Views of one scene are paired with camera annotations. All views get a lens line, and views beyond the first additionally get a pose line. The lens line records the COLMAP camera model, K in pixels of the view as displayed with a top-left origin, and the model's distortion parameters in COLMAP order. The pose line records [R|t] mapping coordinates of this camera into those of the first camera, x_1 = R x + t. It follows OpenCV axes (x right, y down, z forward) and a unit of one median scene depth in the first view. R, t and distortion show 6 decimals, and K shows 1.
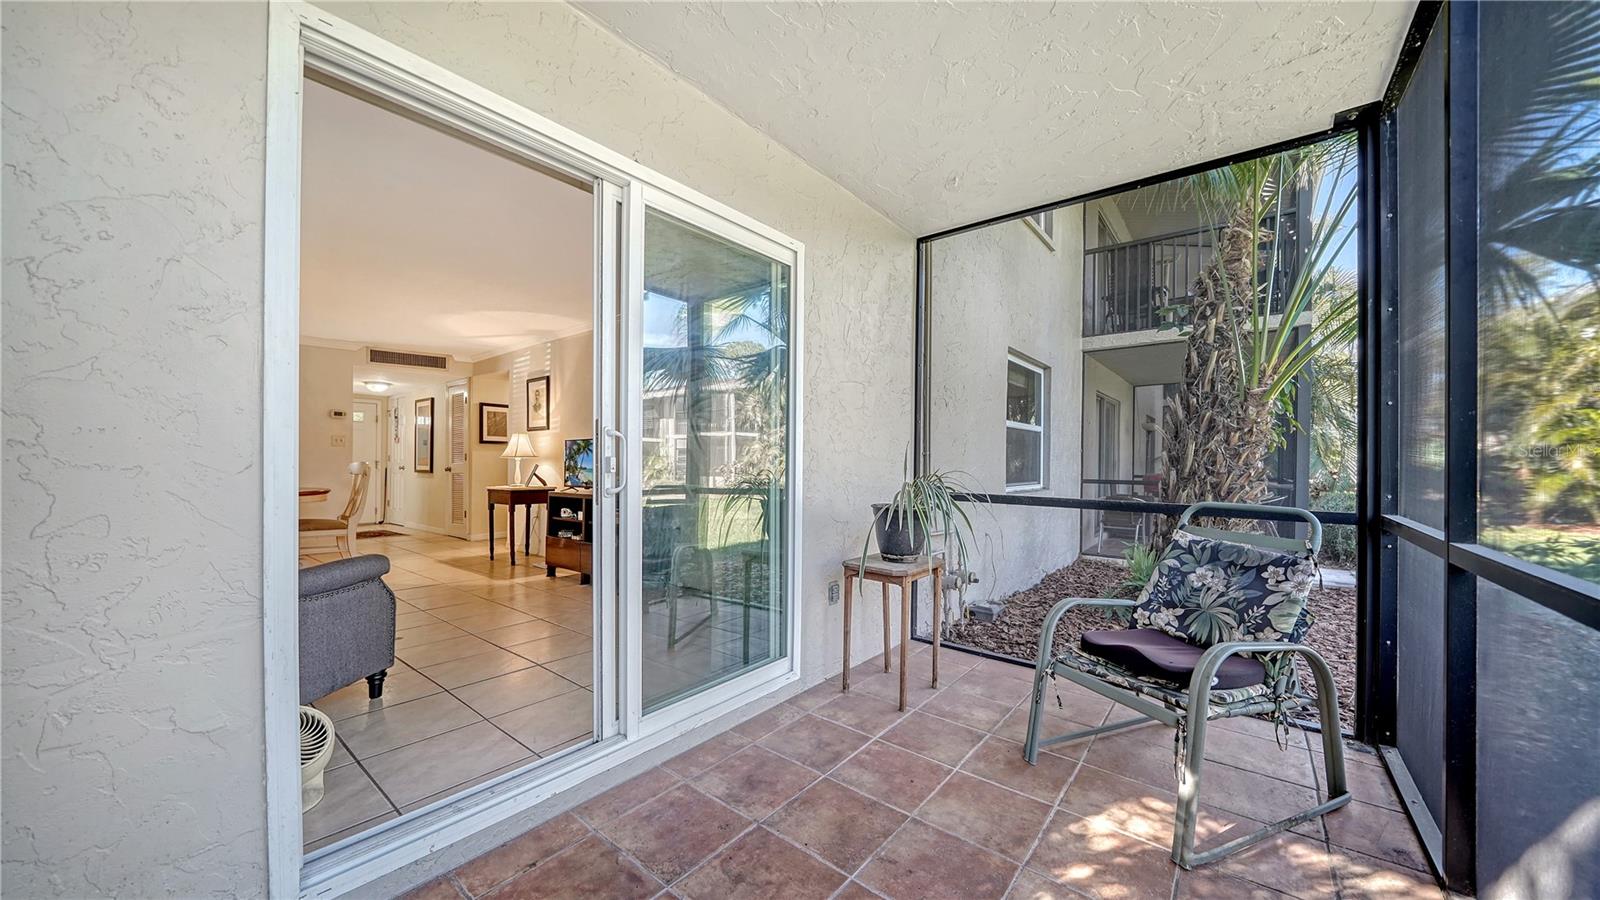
lens RADIAL K [[563.9, 0, 816.2], [0, 563.9, 456.6], [0, 0, 1]] dist [-0.018693, 0.000883]
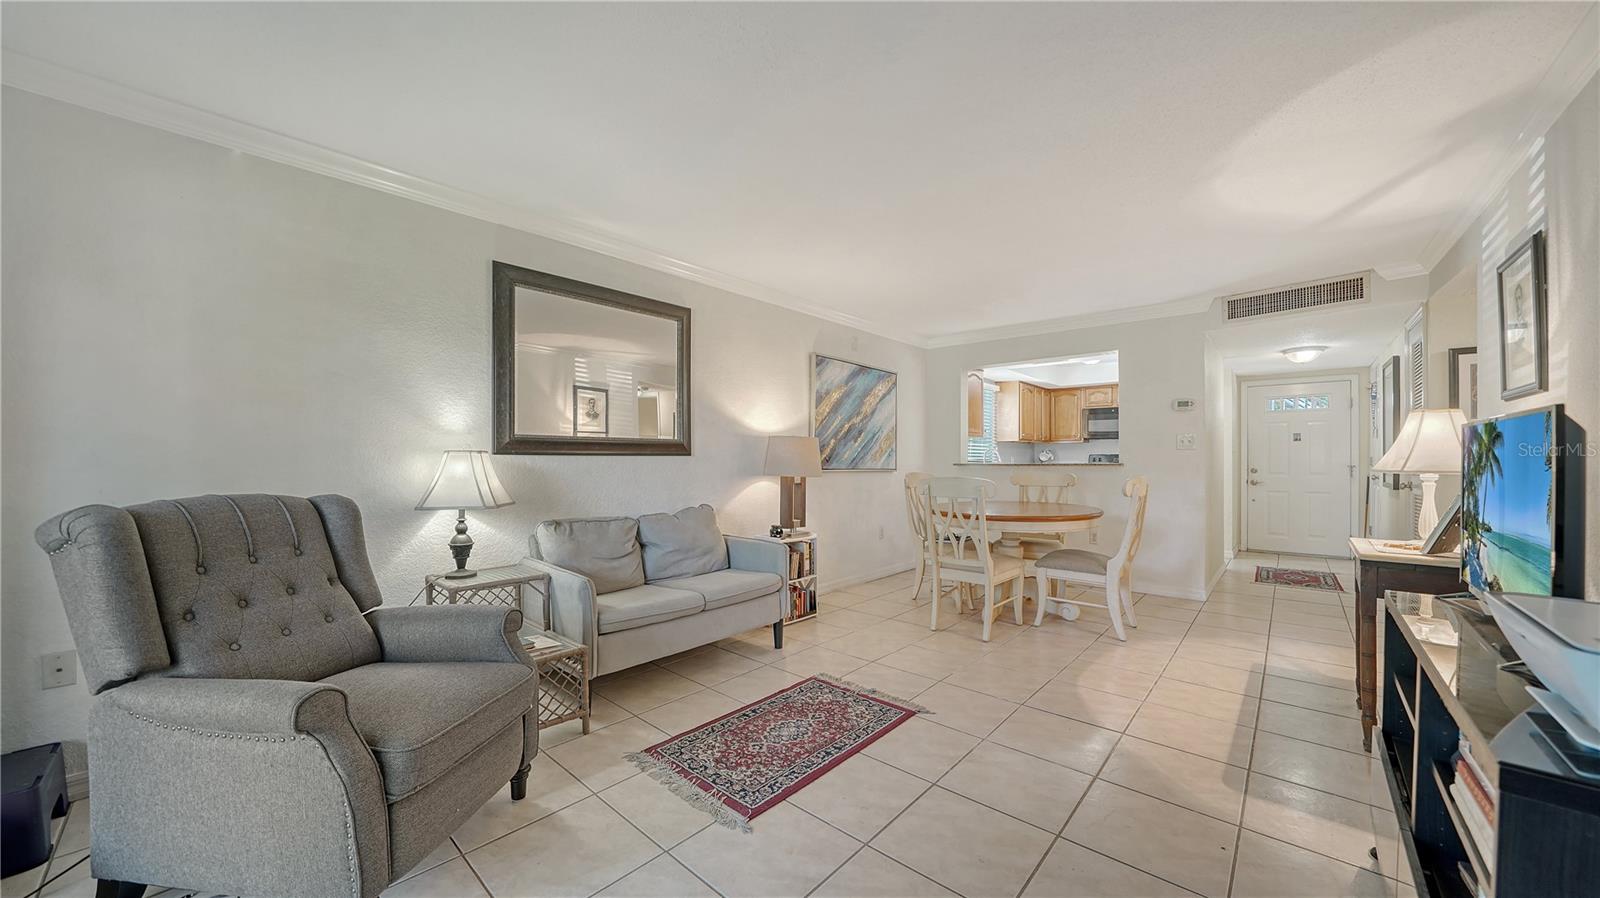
lens RADIAL K [[563.9, 0, 787.0], [0, 563.9, 453.9], [0, 0, 1]] dist [-0.018693, 0.000883]
pose [[-0.083479, -0.010934, -0.996450, -0.109615], [0.016618, 0.999785, -0.012363, -0.013554], [0.996371, -0.017591, -0.083279, 0.569401]]
